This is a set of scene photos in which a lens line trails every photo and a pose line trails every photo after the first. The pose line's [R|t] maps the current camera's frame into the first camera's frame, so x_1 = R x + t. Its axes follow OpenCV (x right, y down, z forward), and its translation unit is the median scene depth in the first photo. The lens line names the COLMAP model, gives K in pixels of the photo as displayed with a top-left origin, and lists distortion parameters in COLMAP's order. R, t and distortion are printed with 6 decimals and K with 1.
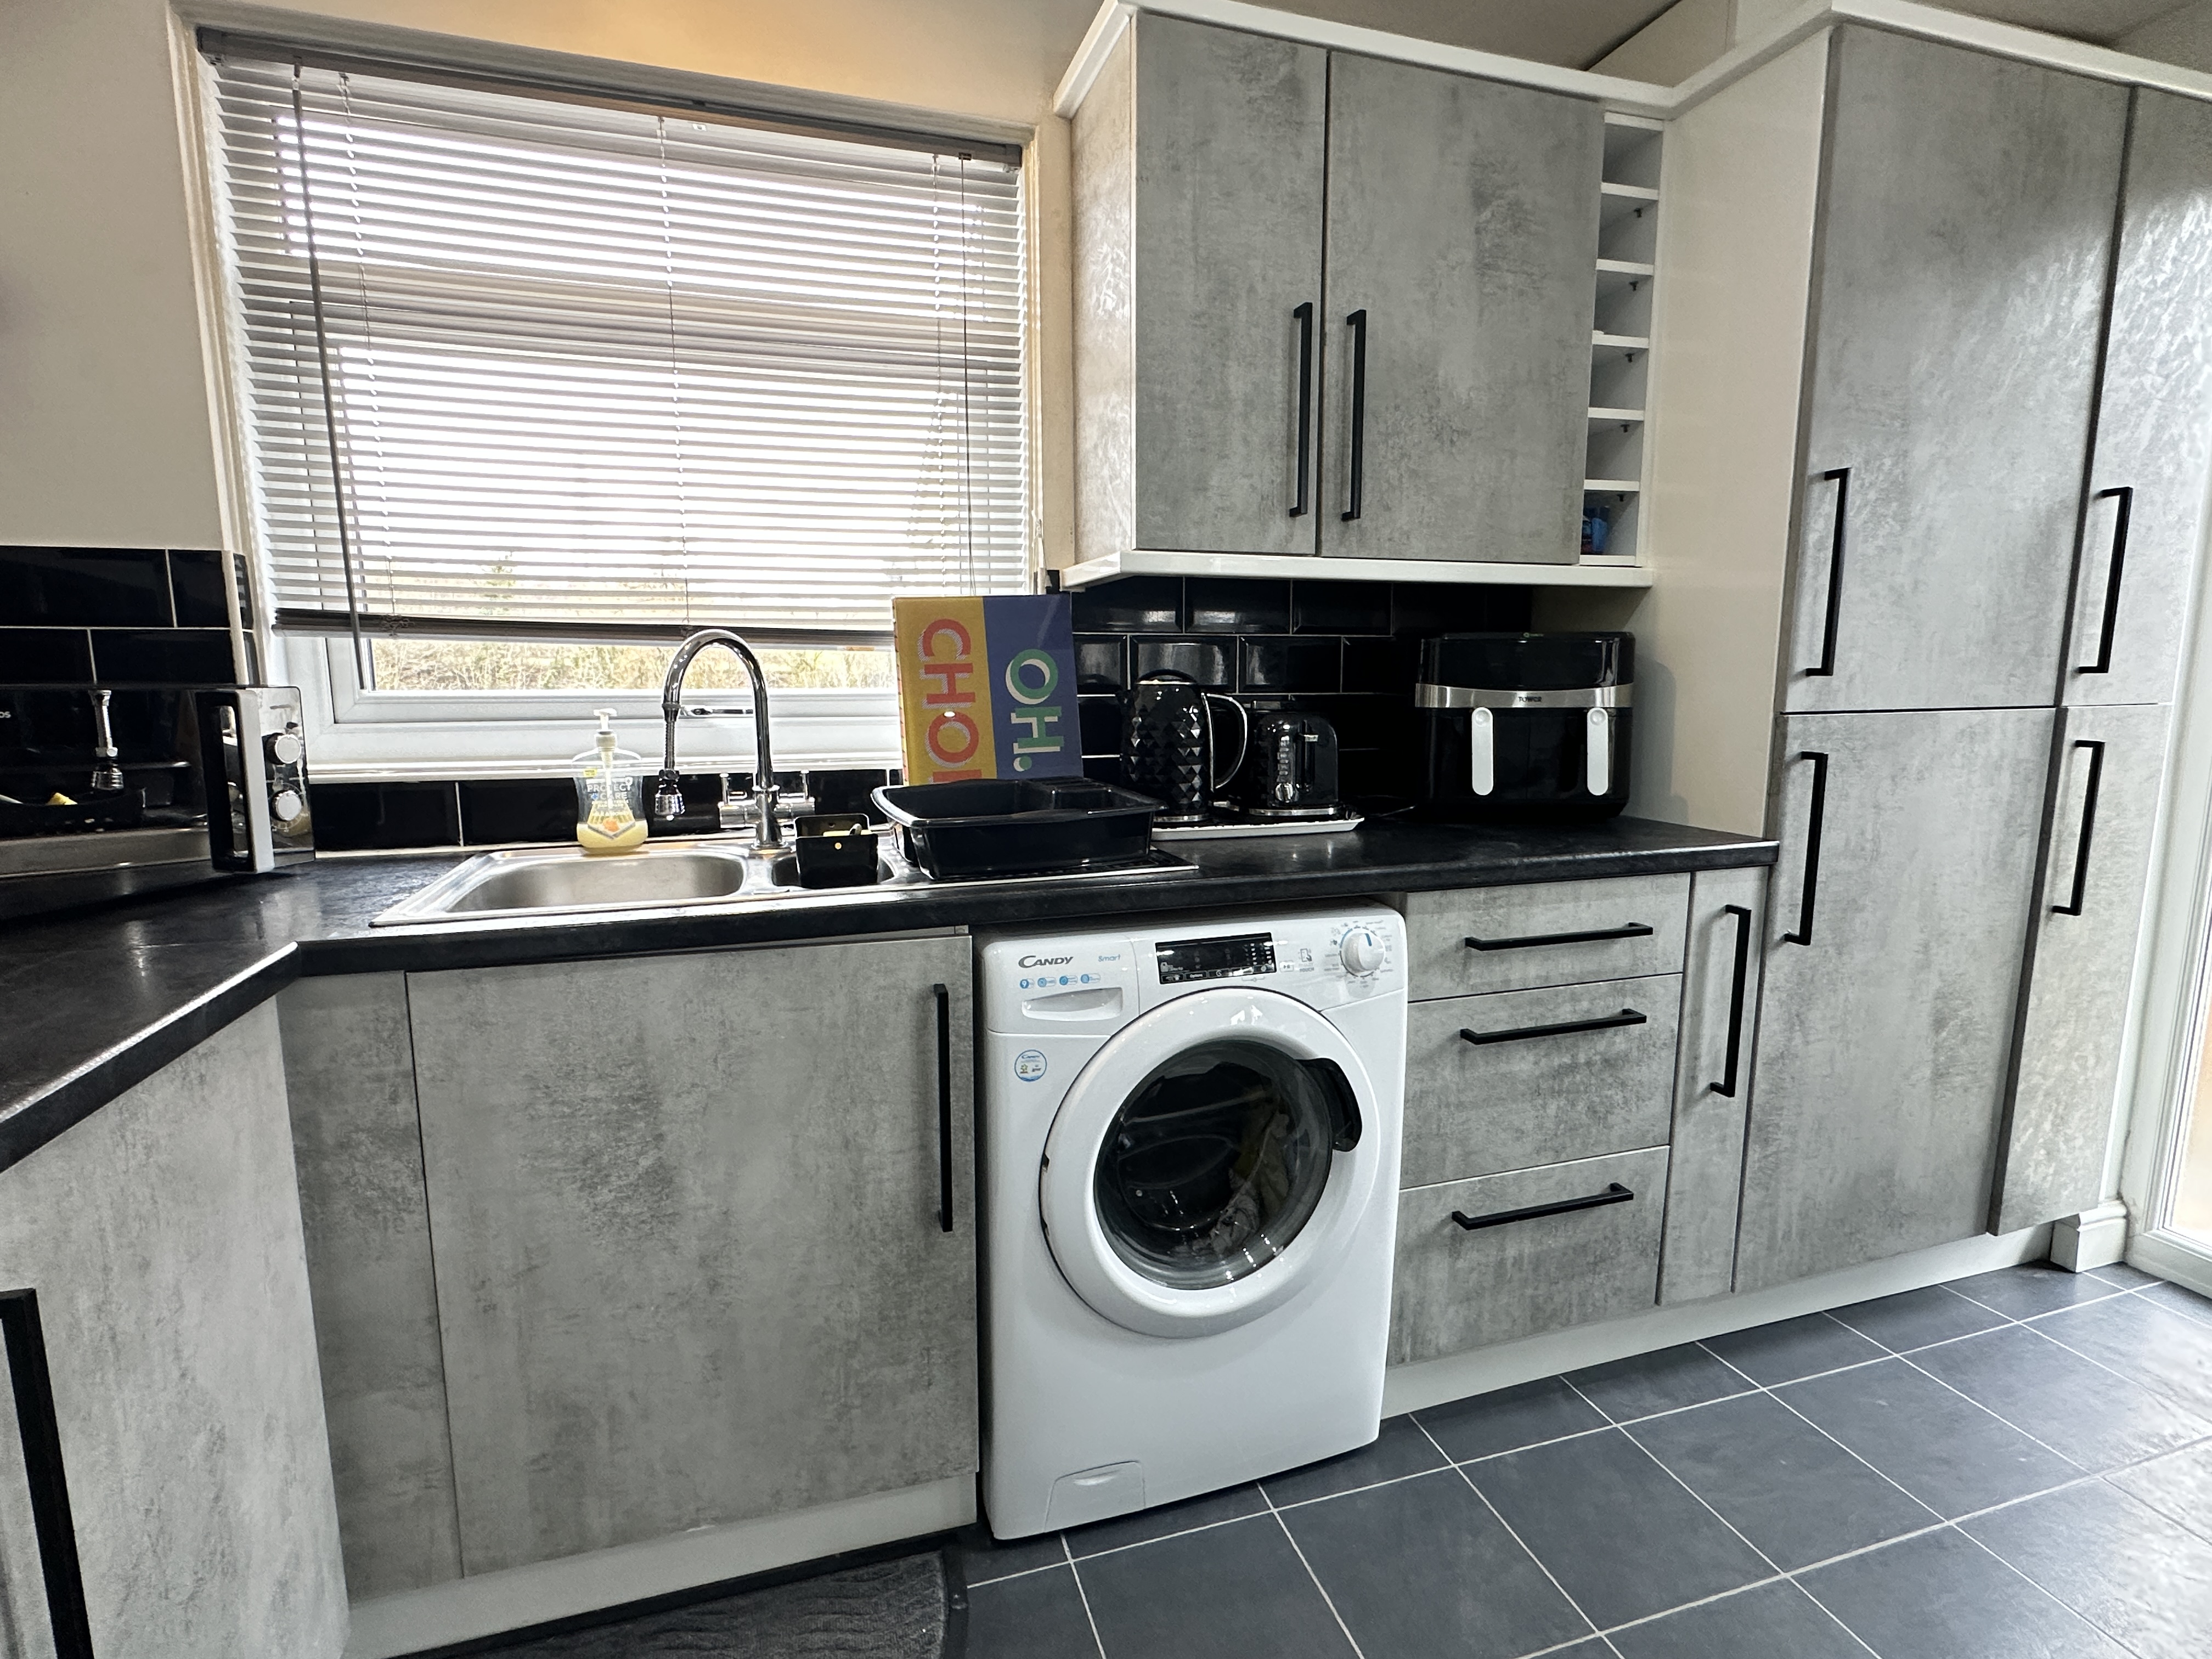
lens RADIAL K [[1074.4, 0, 1102.7], [0, 1074.4, 834.0], [0, 0, 1]] dist [-0.002086, -0.000327]
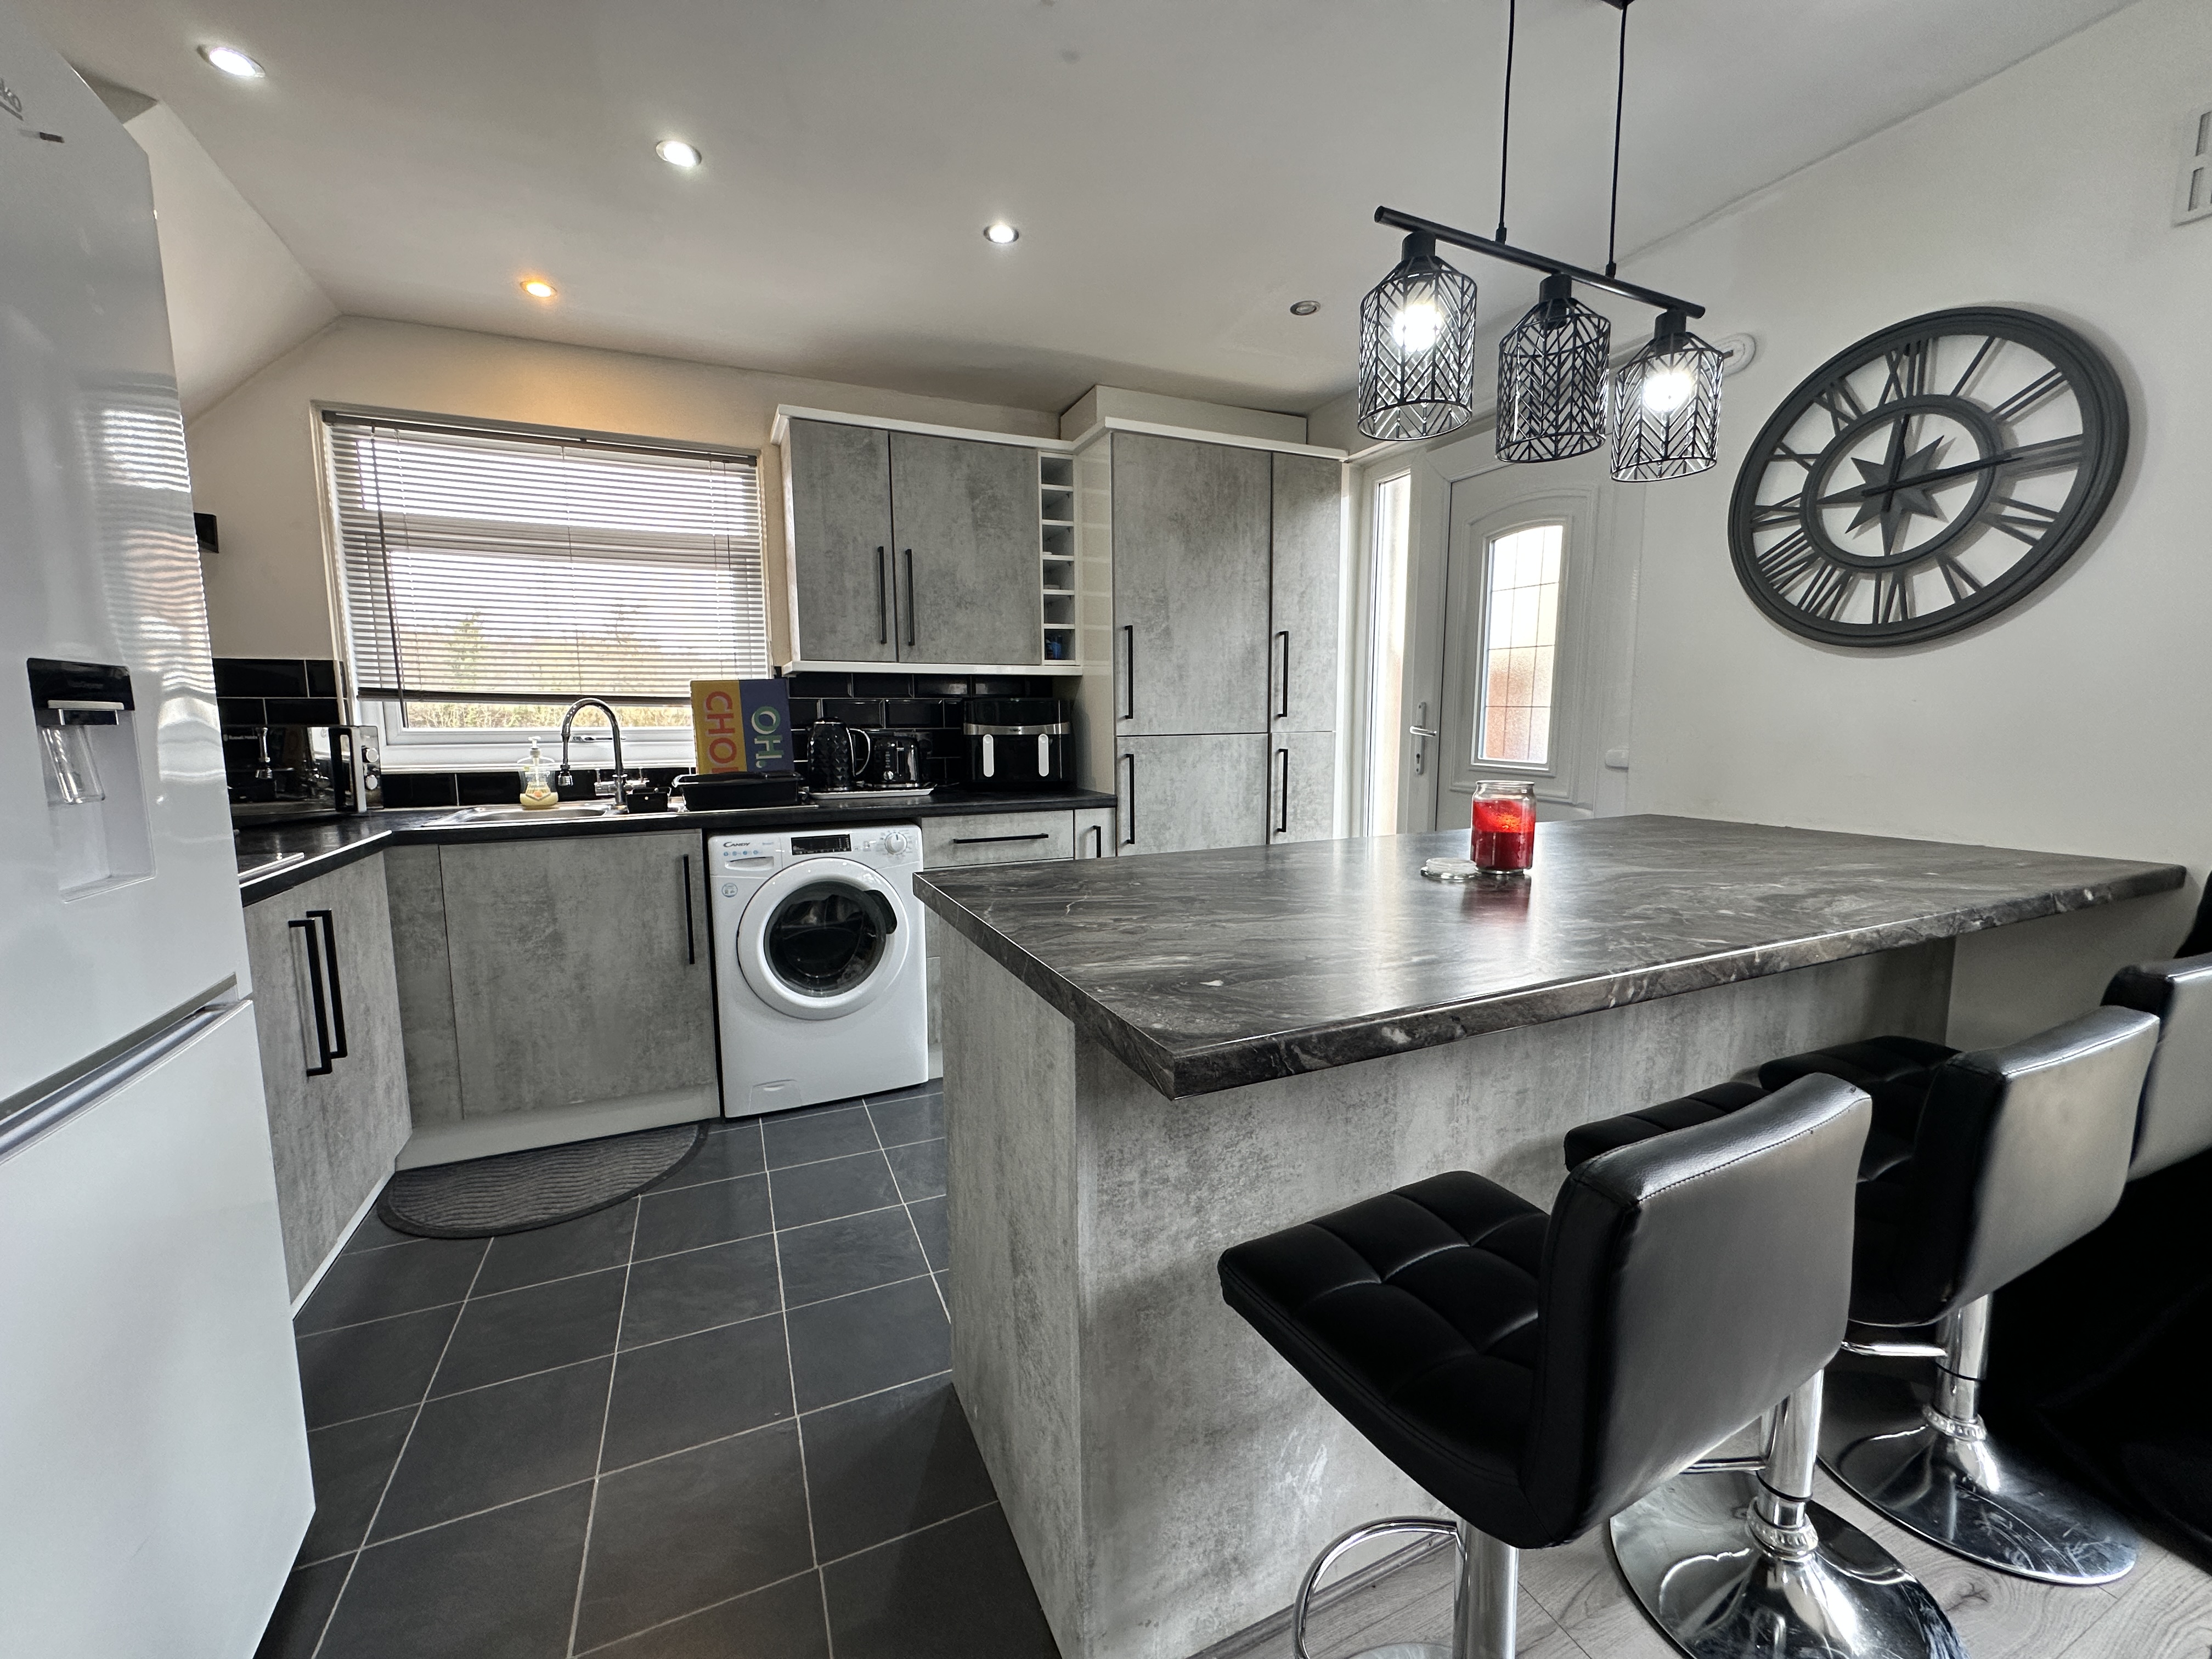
lens RADIAL K [[886.2, 0, 1104.4], [0, 886.2, 827.1], [0, 0, 1]] dist [-0.002392, 0.001040]
pose [[0.993509, -0.016926, 0.112488, 0.420029], [0.019790, 0.999507, -0.024392, 0.117300], [-0.112019, 0.026459, 0.993354, -0.785498]]
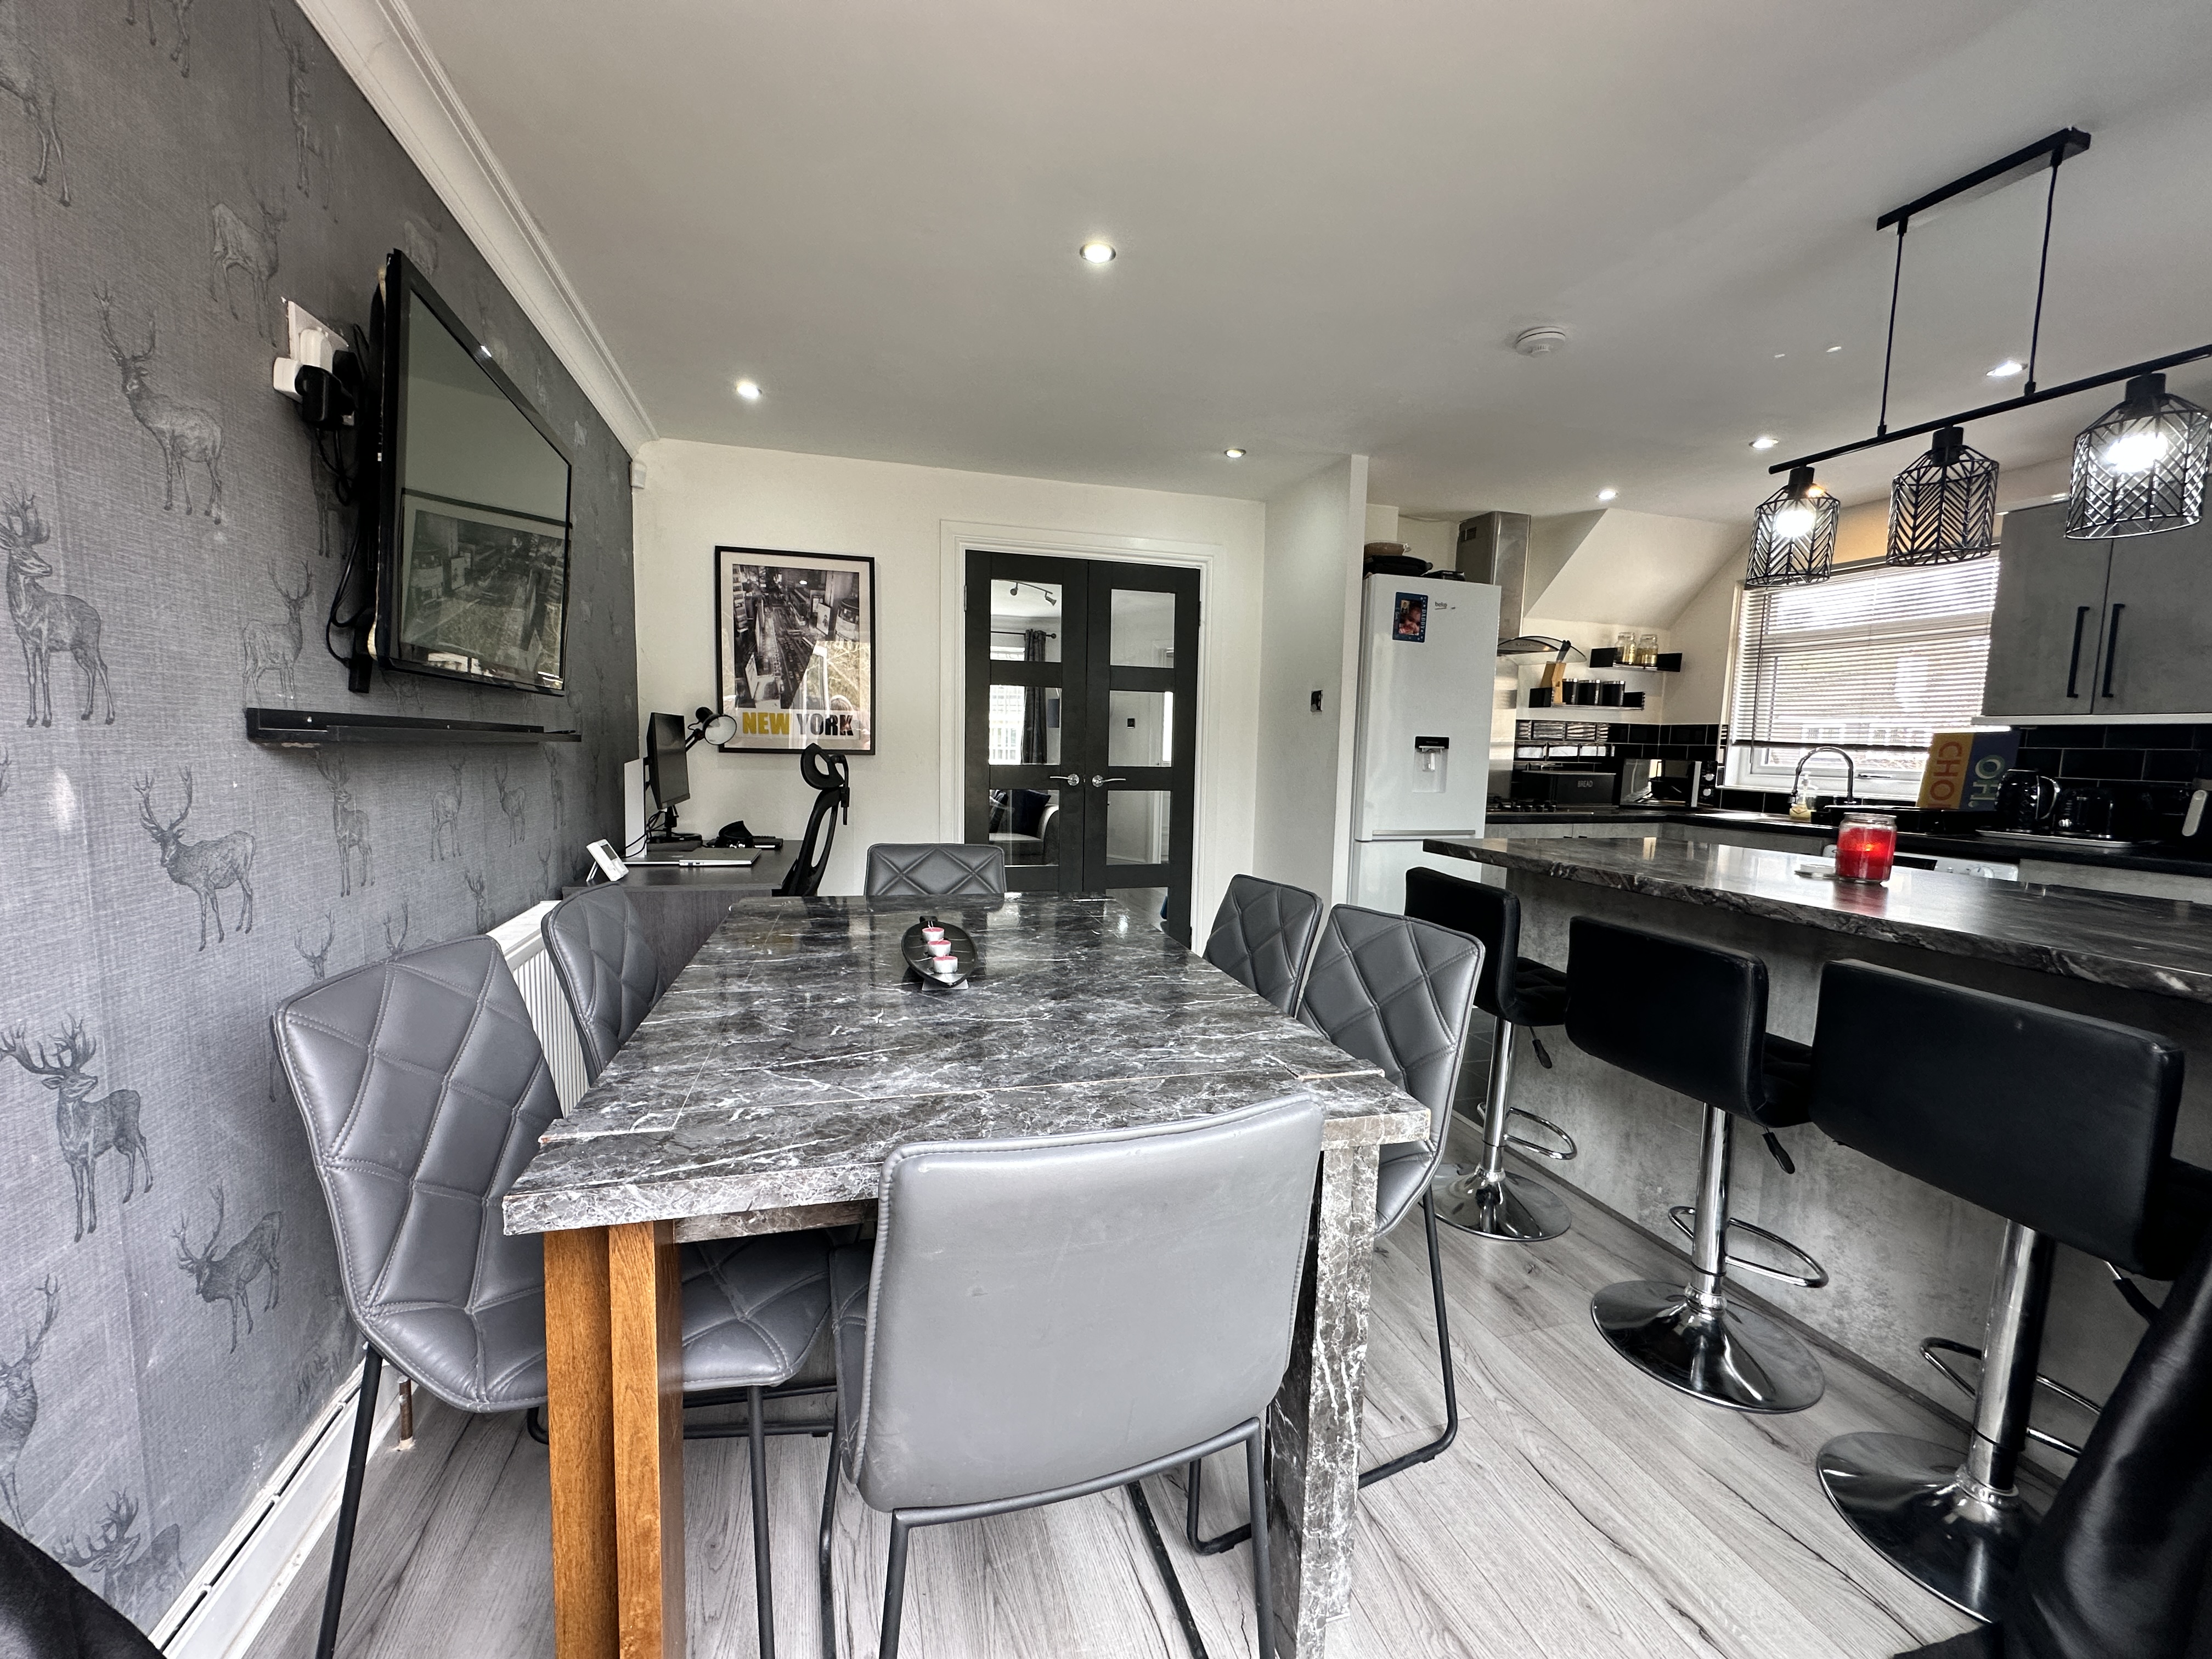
lens RADIAL K [[886.2, 0, 1104.4], [0, 886.2, 827.1], [0, 0, 1]] dist [-0.002392, 0.001040]
pose [[-0.012474, 0.098807, -0.995028, 2.099341], [-0.173135, 0.979862, 0.099471, 0.133638], [0.984819, 0.173515, 0.004884, -0.953641]]
